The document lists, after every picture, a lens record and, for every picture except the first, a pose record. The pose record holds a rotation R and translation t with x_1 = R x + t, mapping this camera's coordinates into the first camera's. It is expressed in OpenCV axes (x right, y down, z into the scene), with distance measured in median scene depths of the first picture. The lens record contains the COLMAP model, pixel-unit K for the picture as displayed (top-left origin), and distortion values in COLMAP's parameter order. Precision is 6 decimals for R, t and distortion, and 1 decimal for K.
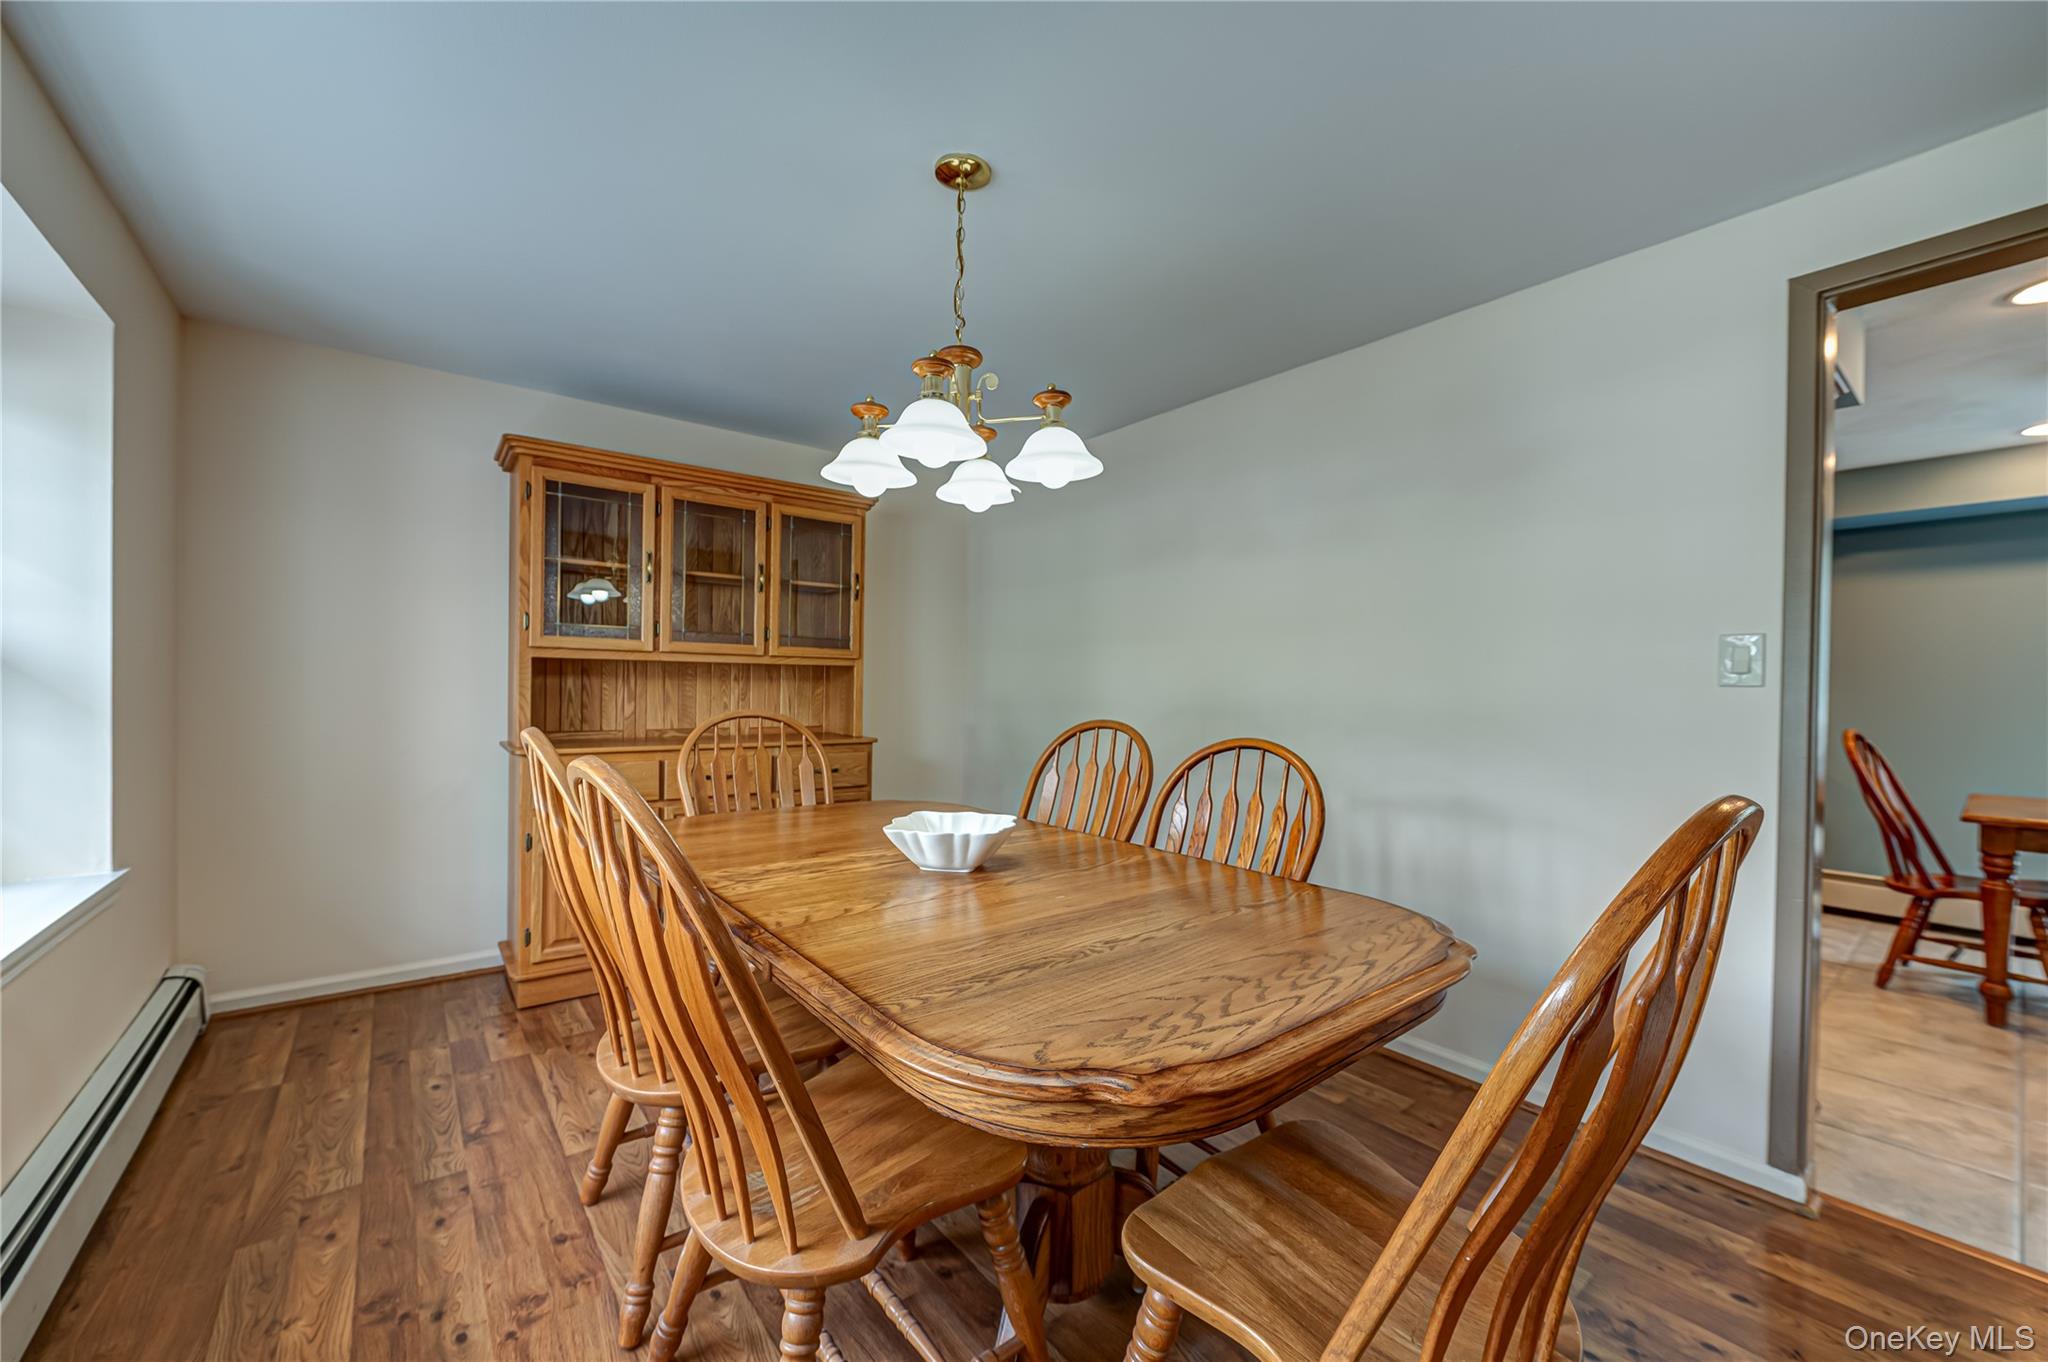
lens RADIAL K [[802.9, 0, 1022.0], [0, 802.9, 683.0], [0, 0, 1]] dist [0.002450, -0.001800]
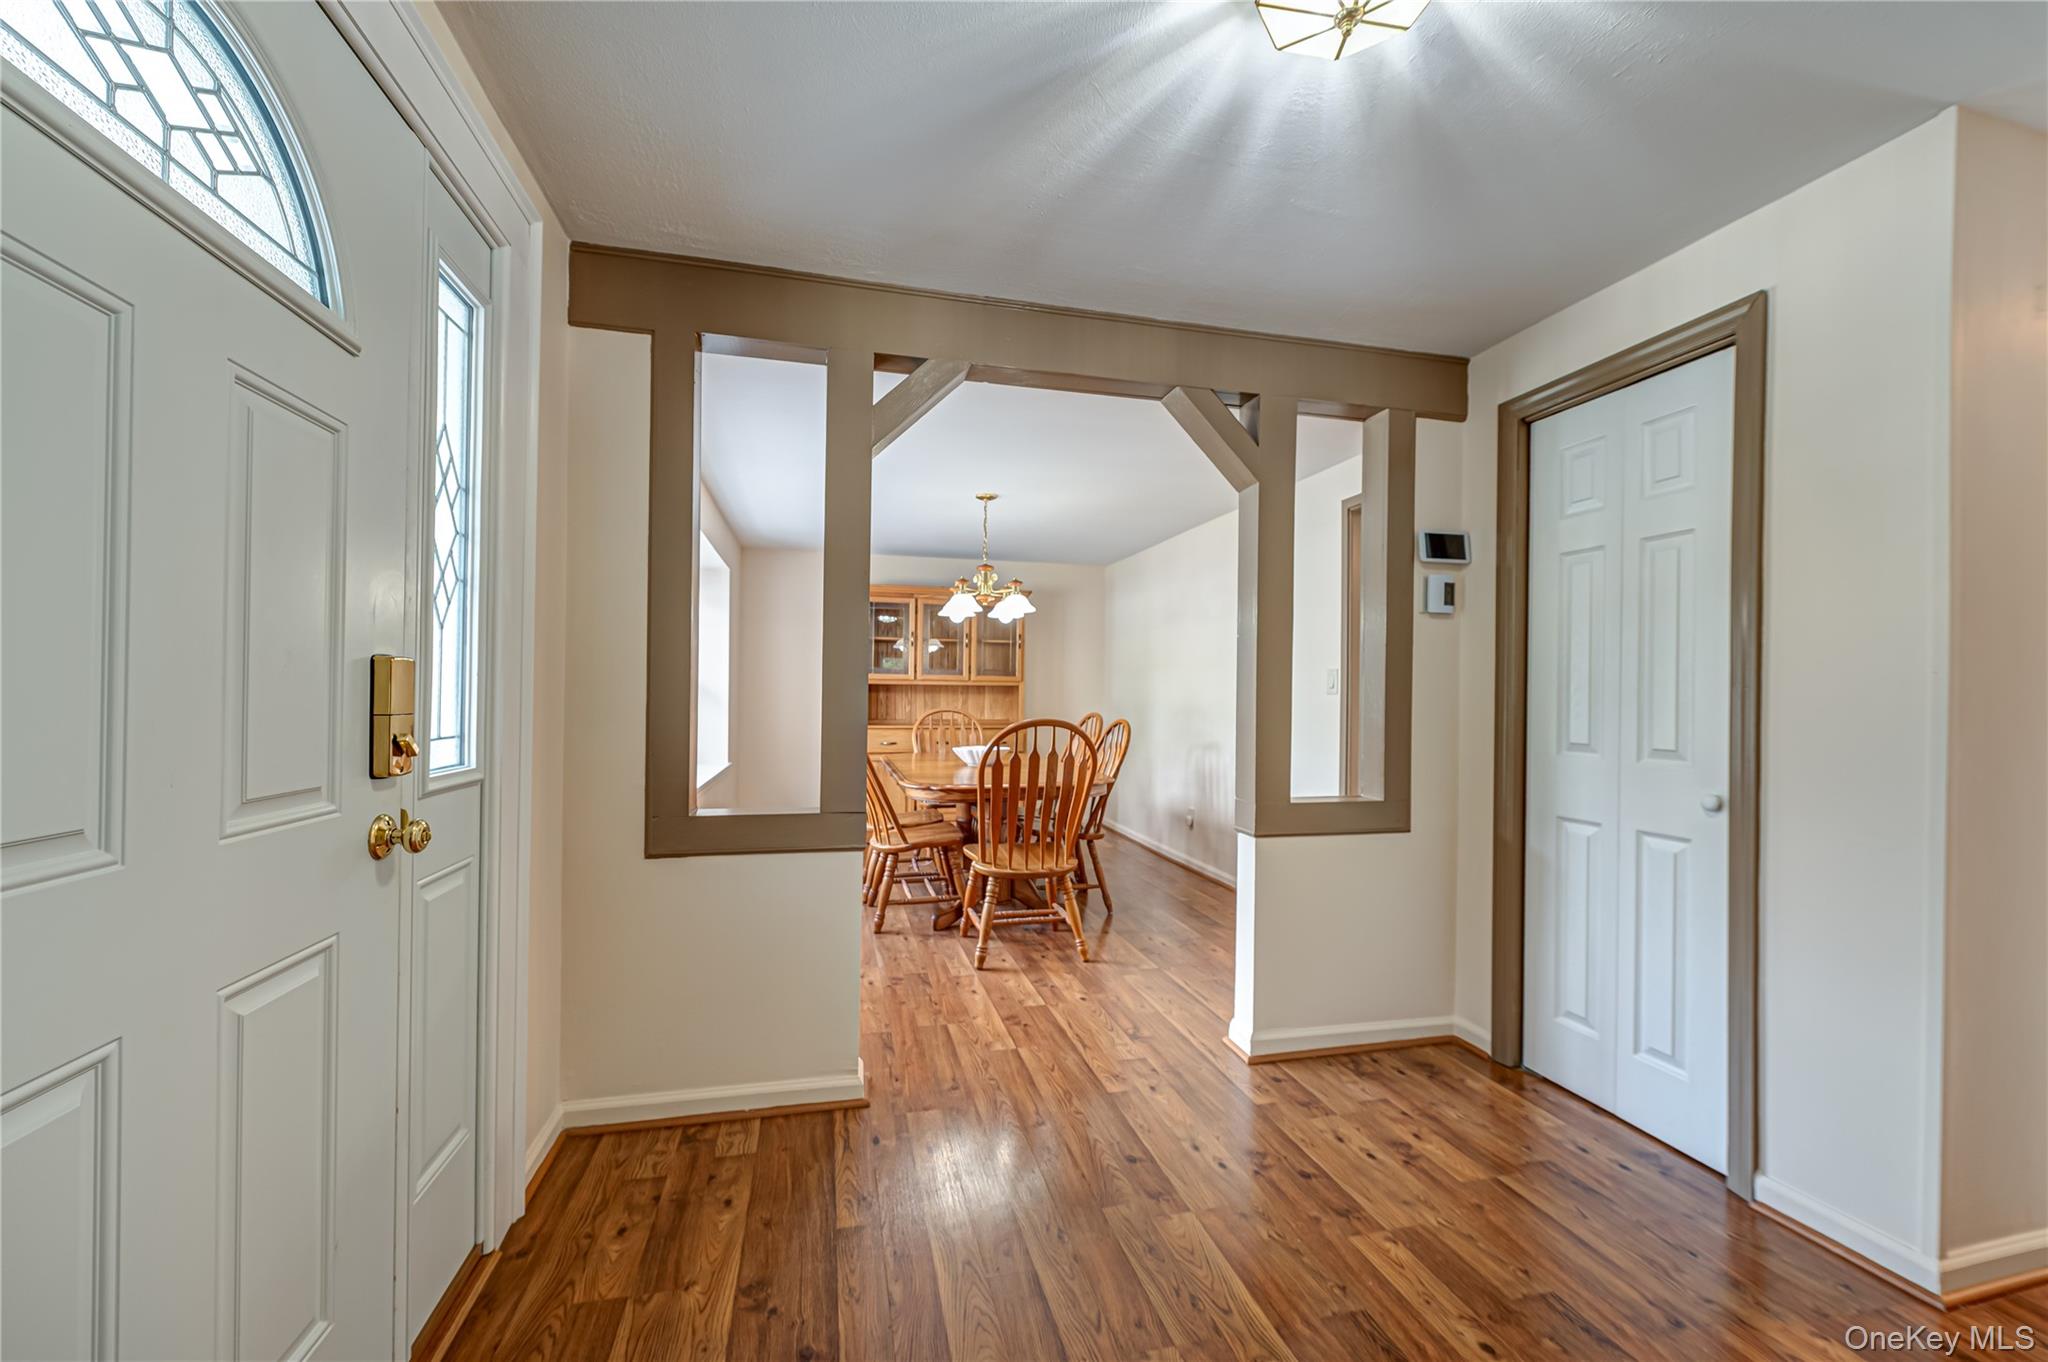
lens RADIAL K [[802.9, 0, 1036.4], [0, 802.9, 690.6], [0, 0, 1]] dist [0.002450, -0.001800]
pose [[0.917521, -0.010914, -0.397538, 0.612458], [0.007126, 0.999914, -0.011005, 0.012251], [0.397624, 0.007265, 0.917520, -0.720259]]
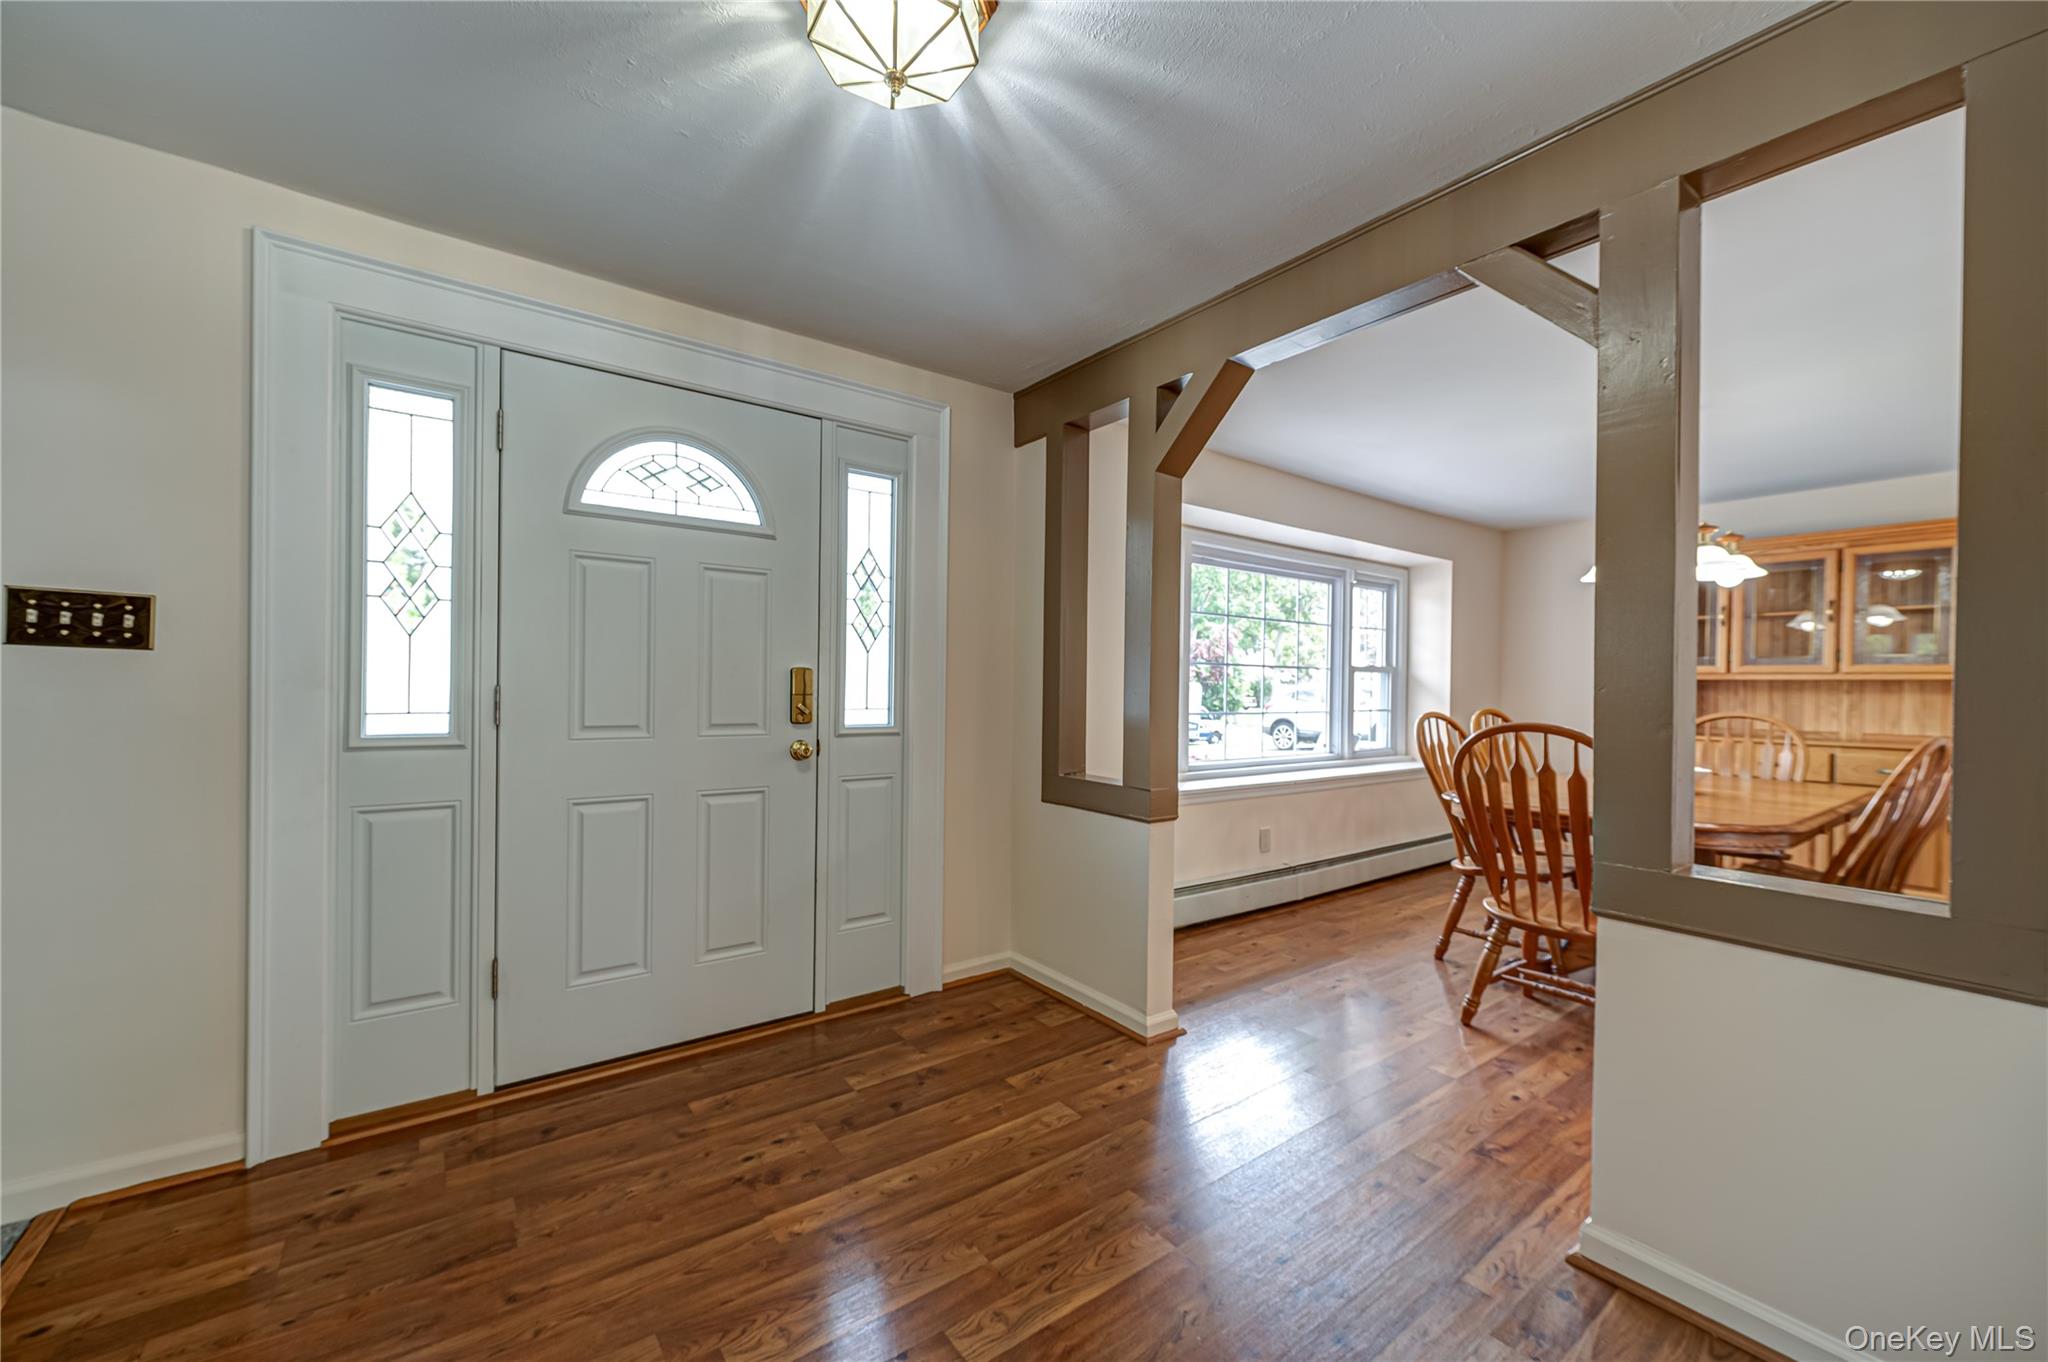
lens RADIAL K [[802.9, 0, 1004.8], [0, 802.9, 688.1], [0, 0, 1]] dist [0.002450, -0.001800]
pose [[-0.034999, -0.015017, -0.999275, 1.008764], [-0.008080, 0.999859, -0.014743, 0.019759], [0.999355, 0.007558, -0.035115, -0.254389]]
